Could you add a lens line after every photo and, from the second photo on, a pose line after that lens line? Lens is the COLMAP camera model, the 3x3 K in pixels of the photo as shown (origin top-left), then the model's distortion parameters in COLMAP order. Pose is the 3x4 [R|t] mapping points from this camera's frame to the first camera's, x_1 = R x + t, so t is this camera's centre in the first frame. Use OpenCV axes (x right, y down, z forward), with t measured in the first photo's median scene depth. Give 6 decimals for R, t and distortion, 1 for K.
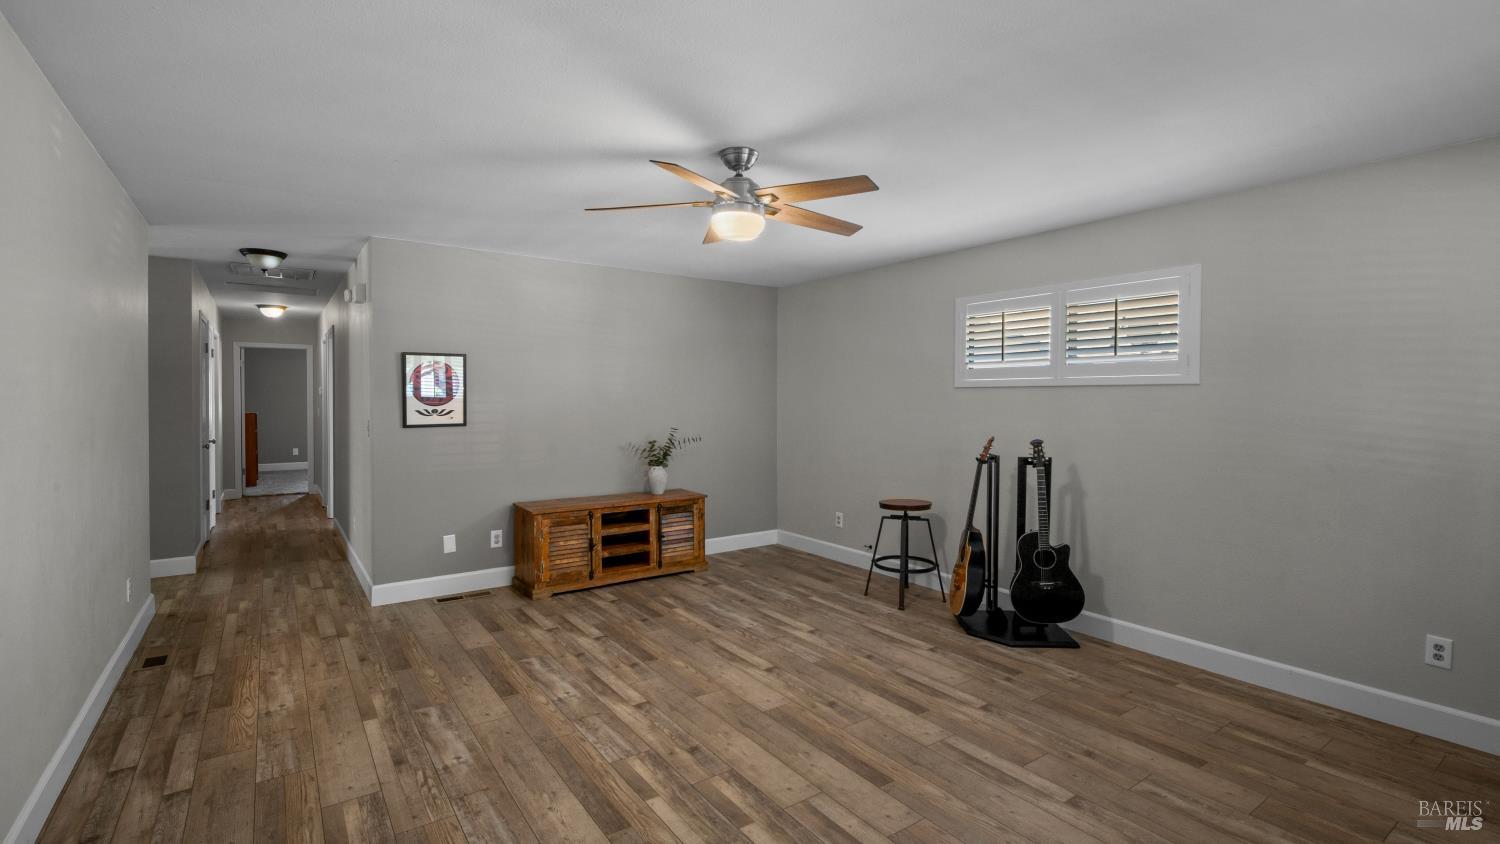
lens RADIAL K [[651.6, 0, 749.6], [0, 651.6, 406.6], [0, 0, 1]] dist [0.000655, -0.000196]
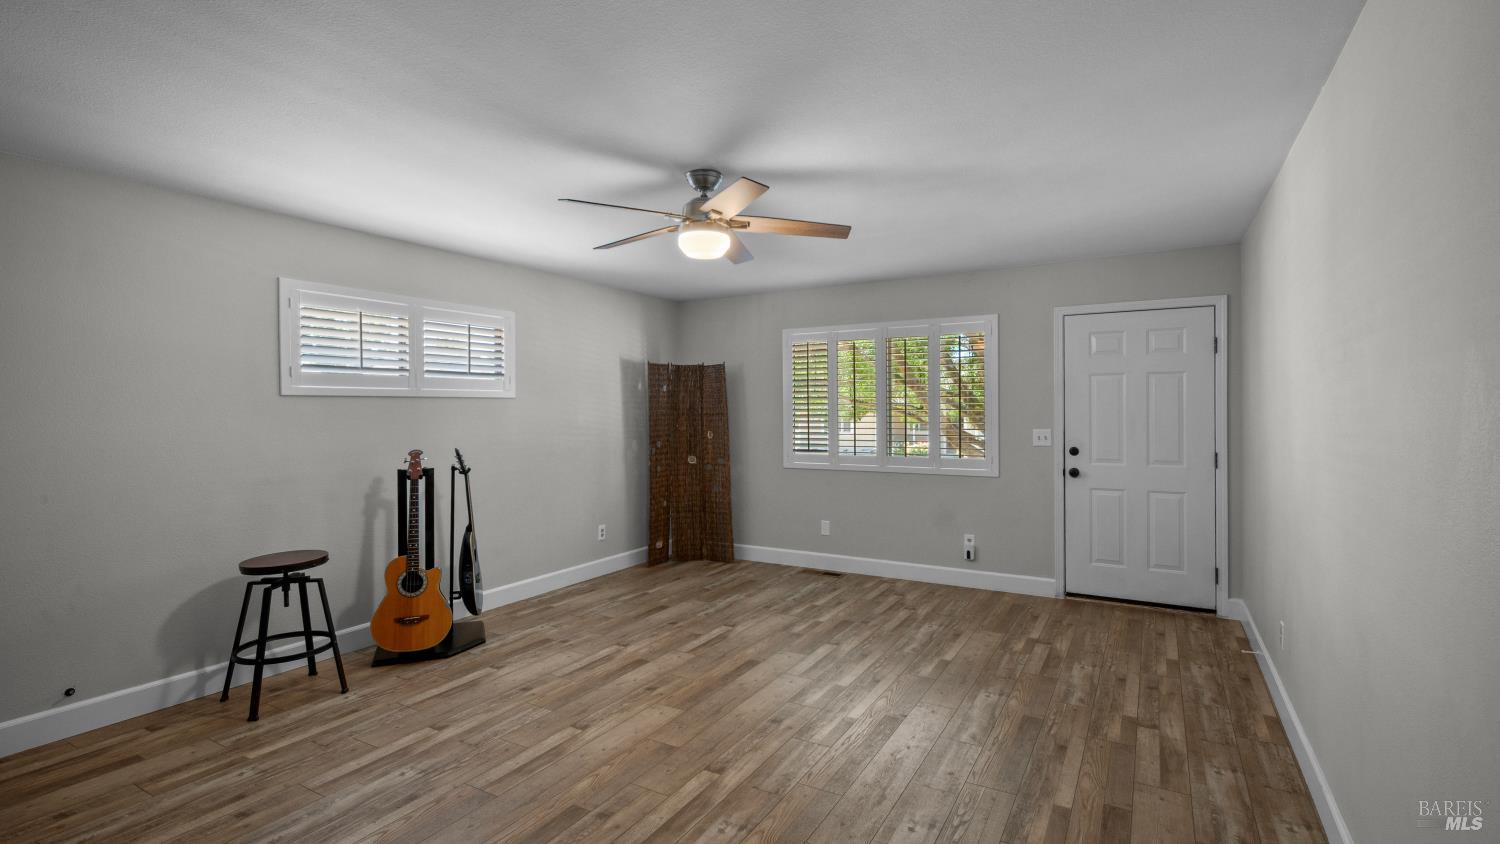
lens RADIAL K [[681.4, 0, 758.0], [0, 681.4, 416.1], [0, 0, 1]] dist [0.011000, -0.007198]
pose [[-0.397353, -0.013907, 0.917561, -0.812005], [0.014860, 0.999657, 0.021586, -0.019289], [-0.917546, 0.022212, -0.397010, 1.048698]]
